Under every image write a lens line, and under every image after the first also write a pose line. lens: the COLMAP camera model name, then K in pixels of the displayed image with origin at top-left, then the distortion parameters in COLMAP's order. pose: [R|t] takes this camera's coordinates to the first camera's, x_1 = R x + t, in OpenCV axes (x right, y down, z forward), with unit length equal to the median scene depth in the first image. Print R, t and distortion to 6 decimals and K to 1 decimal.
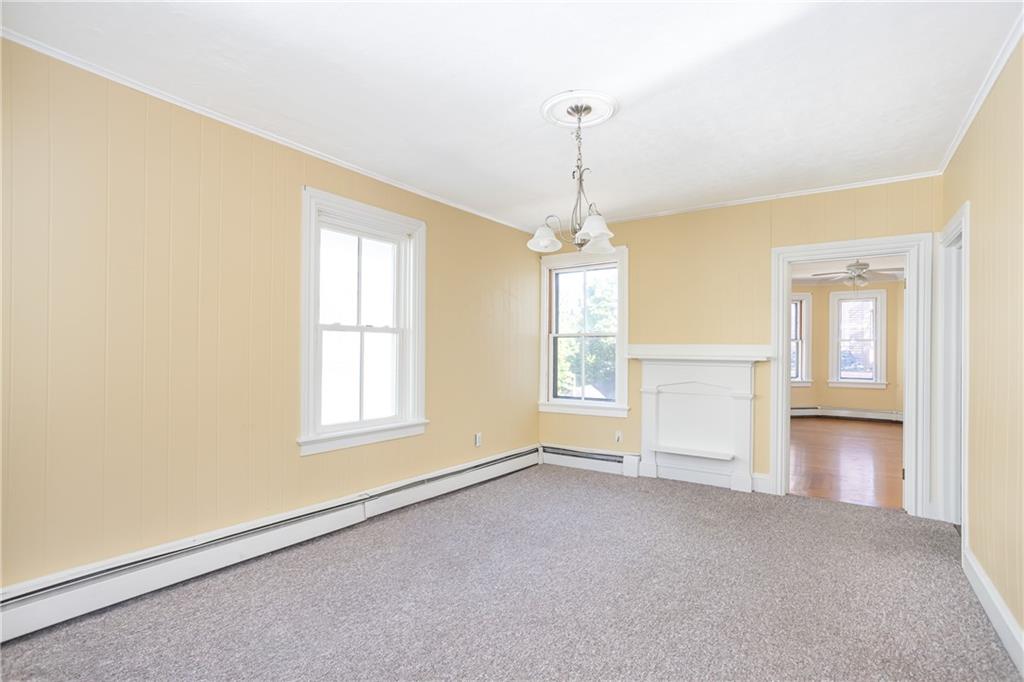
lens RADIAL K [[506.6, 0, 508.2], [0, 506.6, 348.6], [0, 0, 1]] dist [-0.033087, 0.015764]
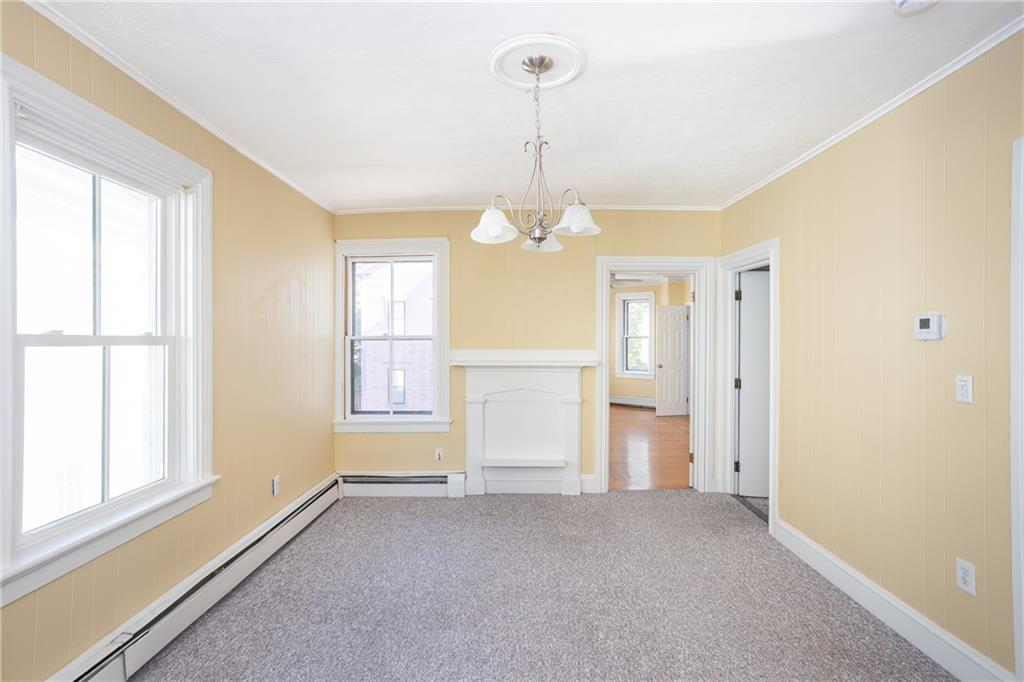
lens RADIAL K [[497.9, 0, 516.6], [0, 497.9, 340.1], [0, 0, 1]] dist [-0.032993, 0.015706]
pose [[0.813364, -0.008246, 0.581697, -0.214339], [0.003992, 0.999955, 0.008594, -0.038247], [-0.581742, -0.004668, 0.813360, 0.262824]]
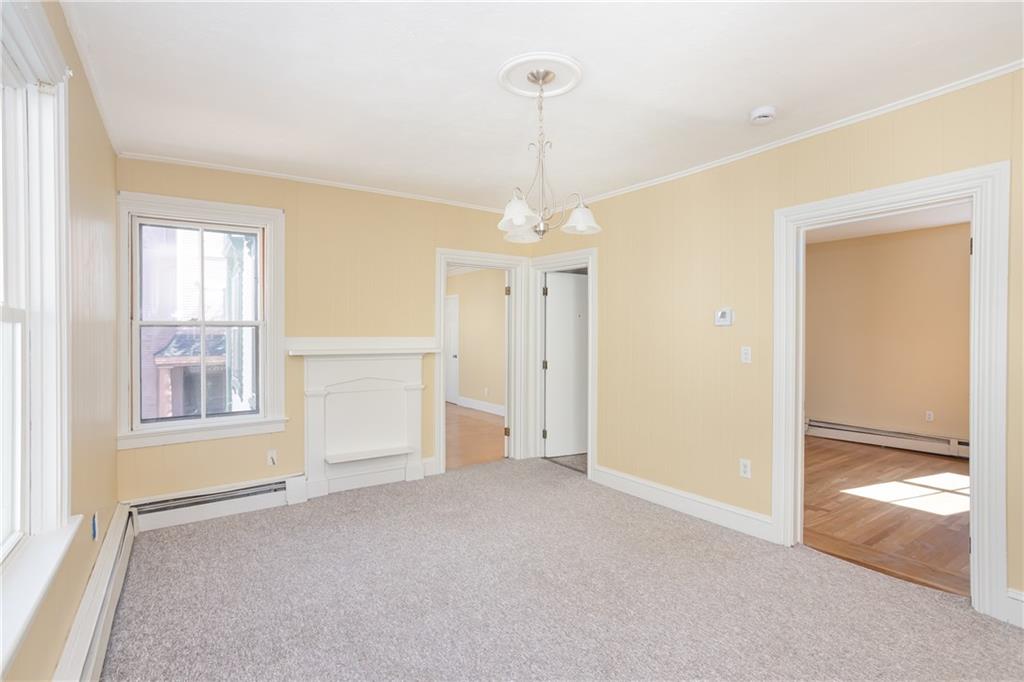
lens RADIAL K [[497.9, 0, 518.6], [0, 497.9, 338.4], [0, 0, 1]] dist [-0.032993, 0.015706]
pose [[0.319719, -0.015533, 0.947385, -0.448709], [-0.000703, 0.999861, 0.016631, -0.023742], [-0.947512, -0.005983, 0.319664, 0.497804]]
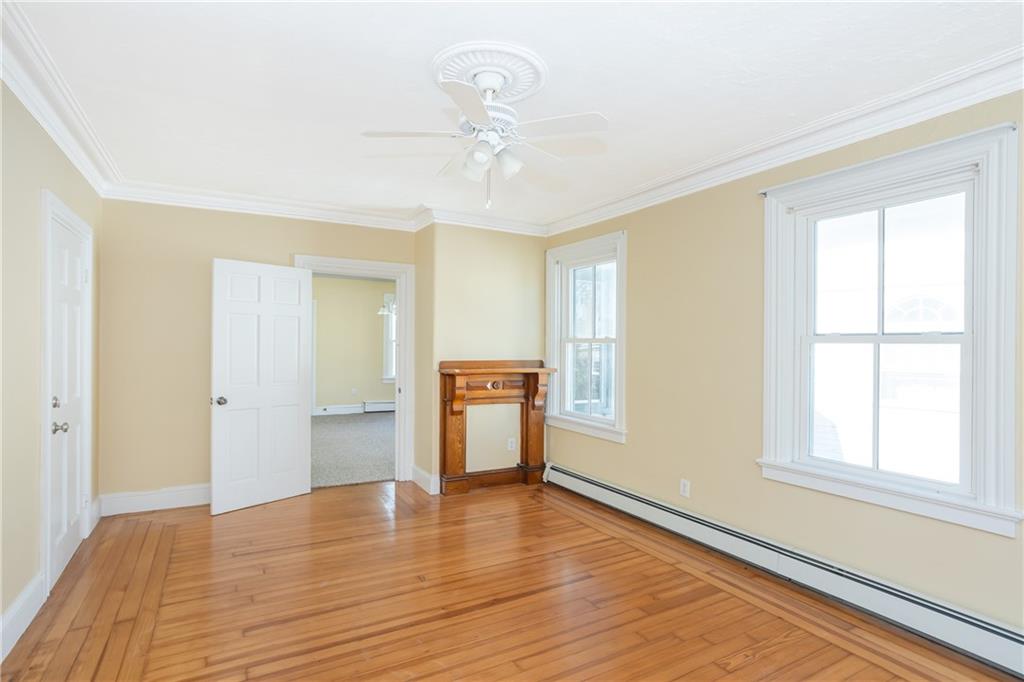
lens RADIAL K [[502.7, 0, 519.1], [0, 502.7, 344.4], [0, 0, 1]] dist [0.003166, 0.004252]
pose [[-0.387604, -0.019333, -0.921623, 0.505644], [-0.018719, 0.999739, -0.013099, -0.010912], [0.921636, 0.012175, -0.387865, 0.745073]]
